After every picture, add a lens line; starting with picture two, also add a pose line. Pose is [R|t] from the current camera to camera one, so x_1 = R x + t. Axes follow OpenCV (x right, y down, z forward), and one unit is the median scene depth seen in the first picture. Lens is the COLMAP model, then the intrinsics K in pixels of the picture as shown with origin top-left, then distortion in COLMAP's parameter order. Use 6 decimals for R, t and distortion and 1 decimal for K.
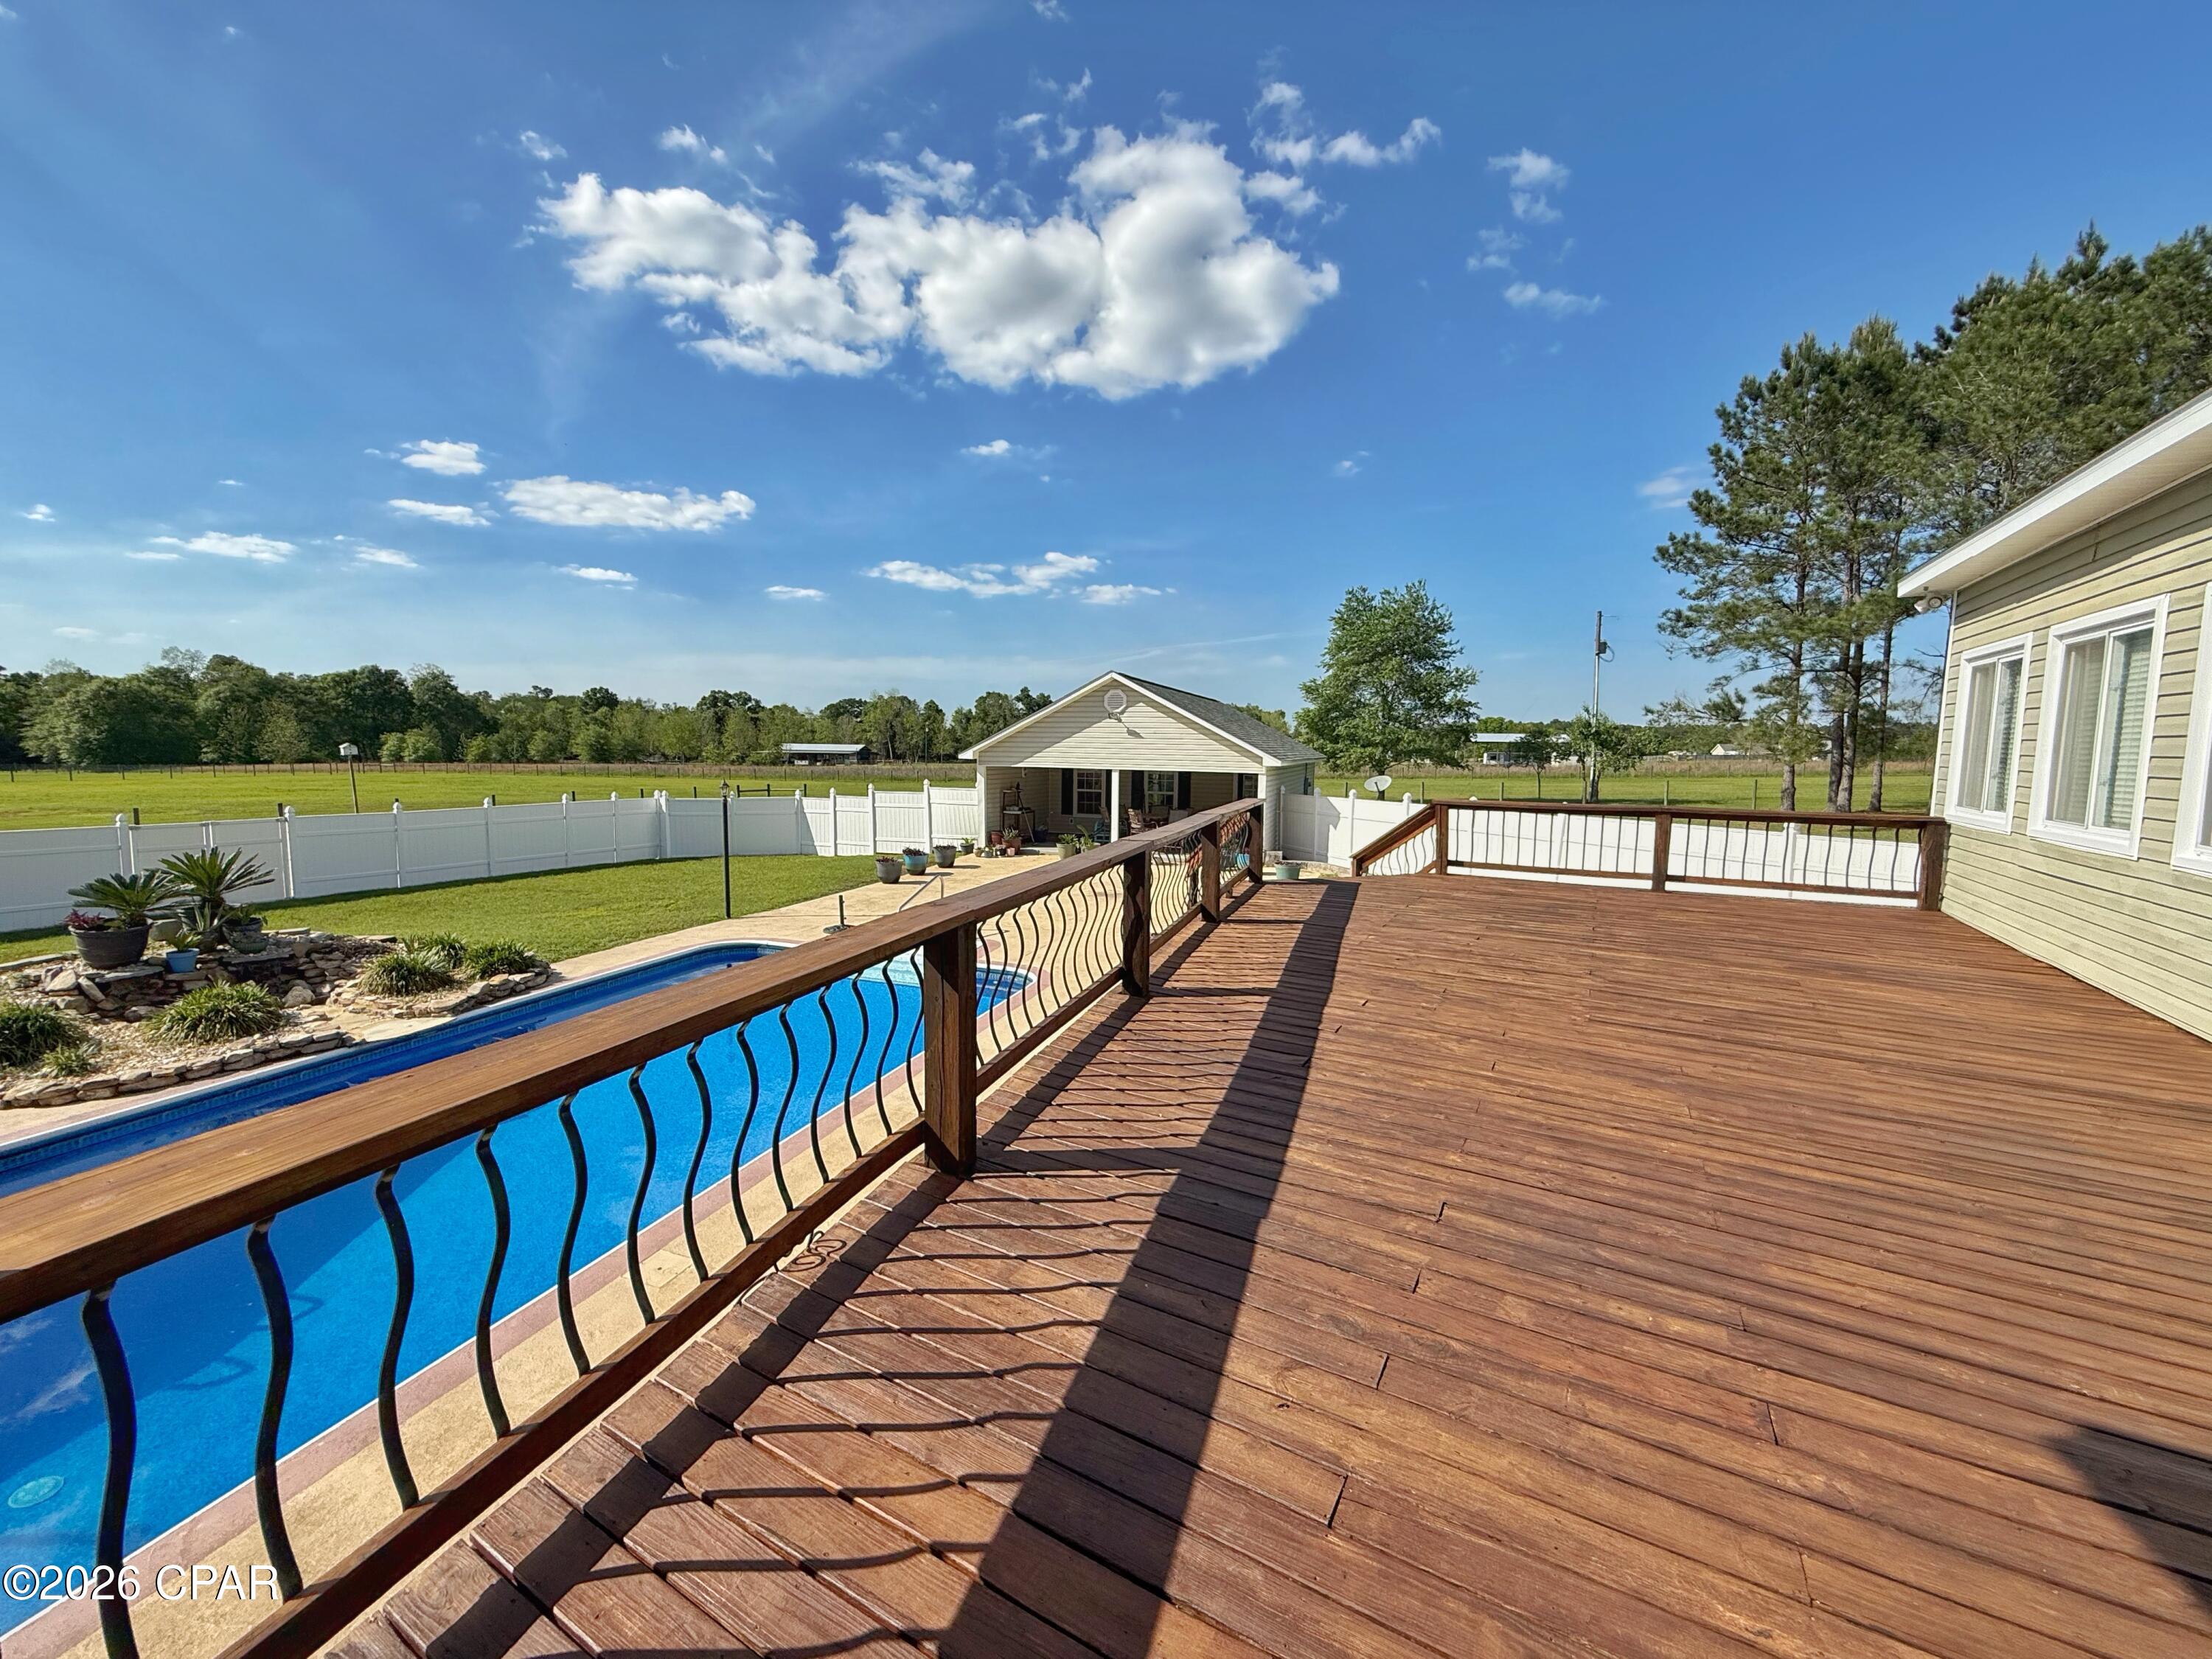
lens RADIAL K [[885.9, 0, 1097.4], [0, 885.9, 828.9], [0, 0, 1]] dist [0.000779, -0.000530]
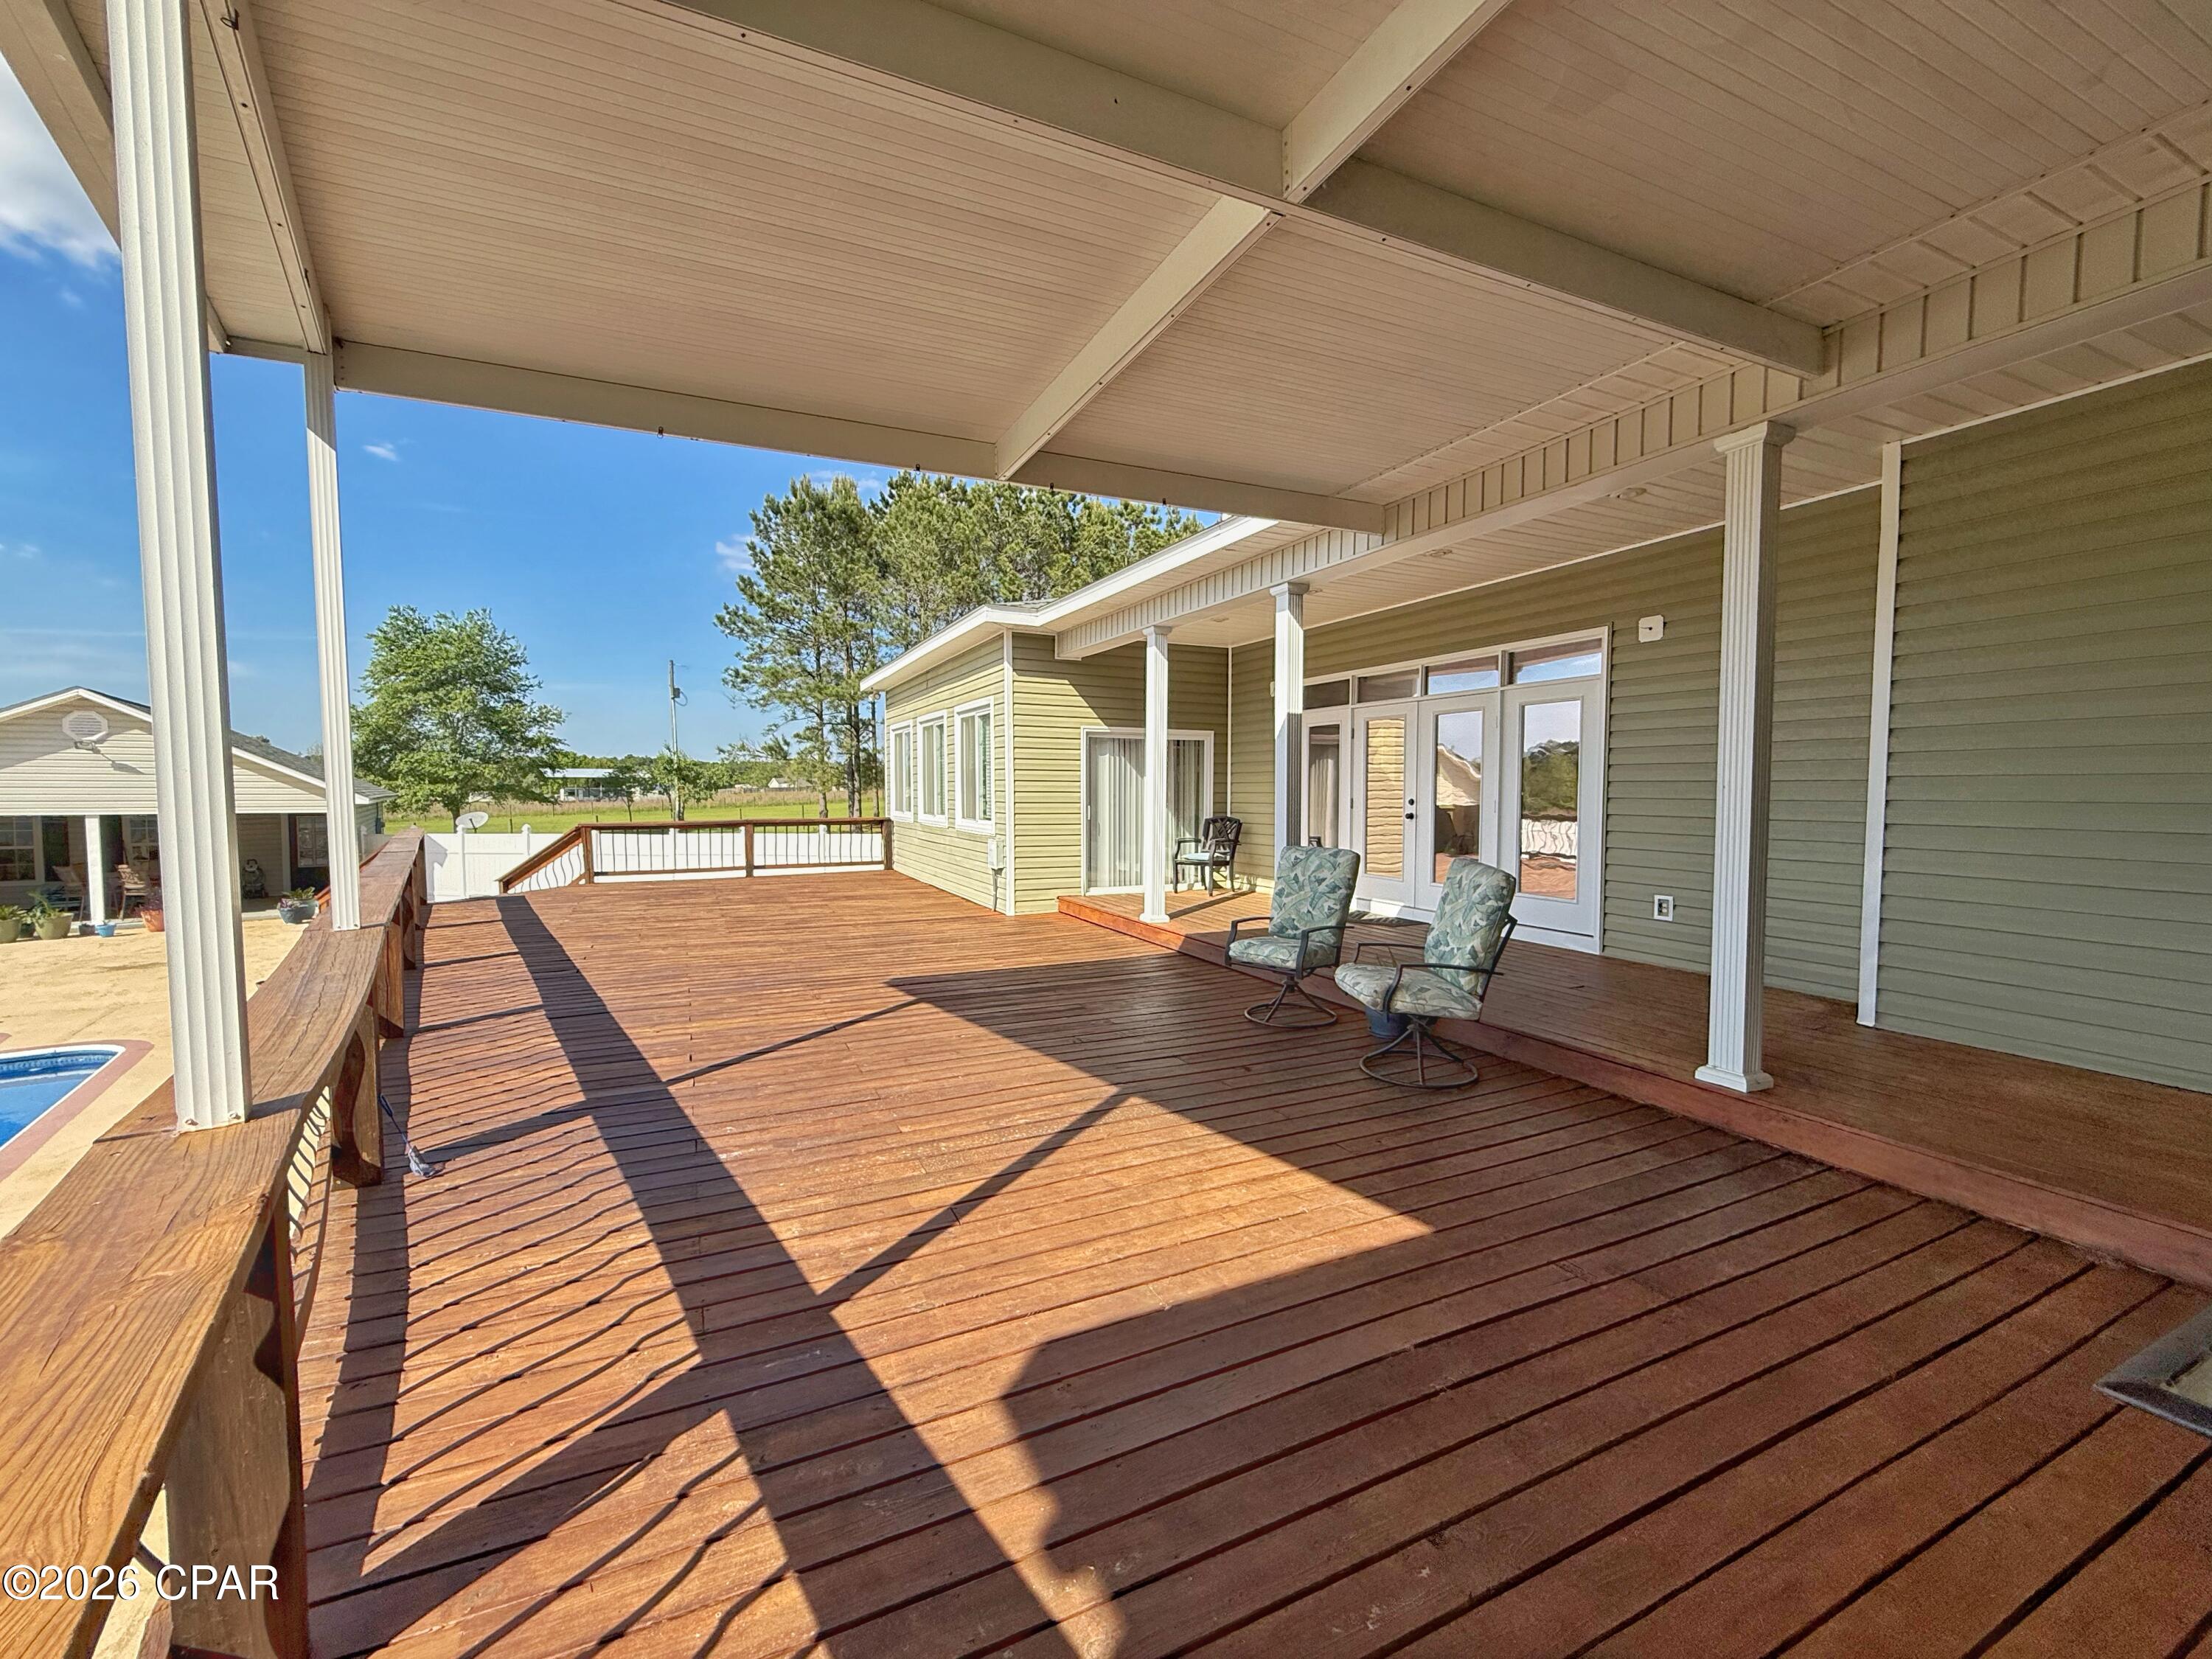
lens RADIAL K [[885.9, 0, 1097.4], [0, 885.9, 828.9], [0, 0, 1]] dist [0.000779, -0.000530]
pose [[0.573982, -0.052868, 0.817159, -0.073695], [0.085095, 0.996362, 0.004691, 0.010410], [-0.814434, 0.066844, 0.576393, -0.101999]]
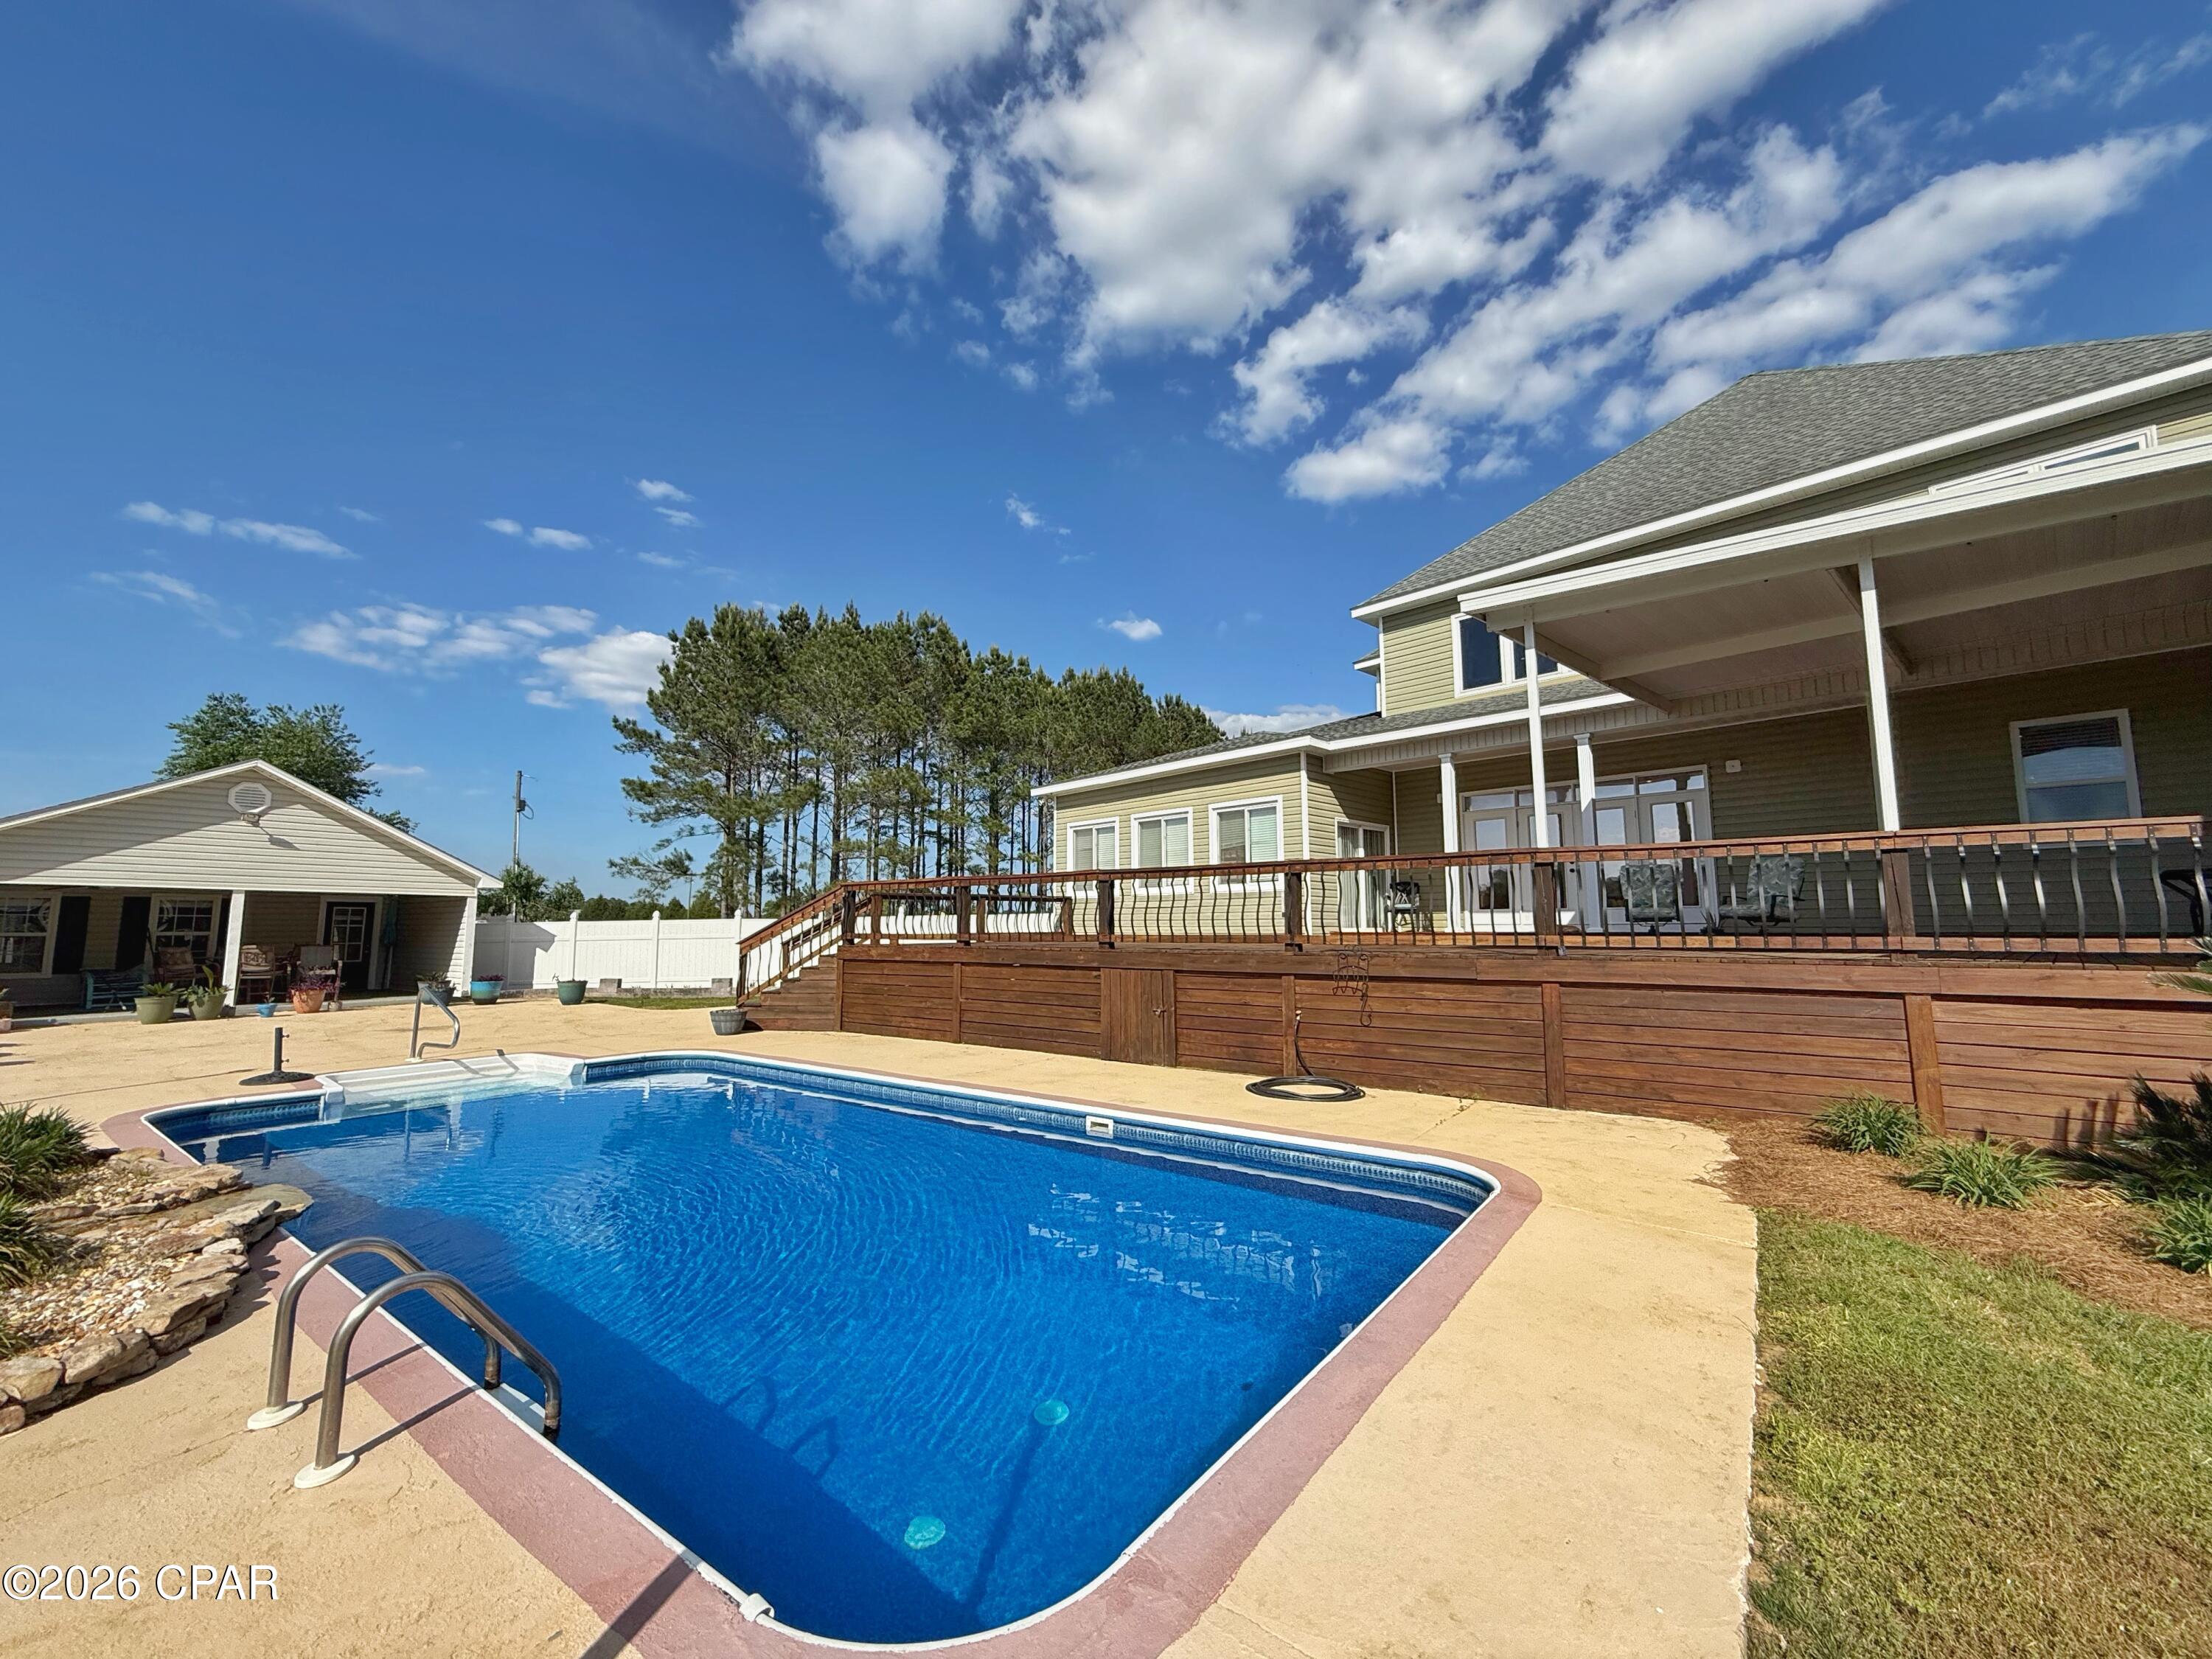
lens RADIAL K [[885.9, 0, 1097.4], [0, 885.9, 828.9], [0, 0, 1]] dist [0.000779, -0.000530]
pose [[0.302910, 0.091117, 0.948653, -0.319331], [0.096219, 0.987409, -0.125563, 0.029272], [-0.948149, 0.129312, 0.290329, 0.079133]]
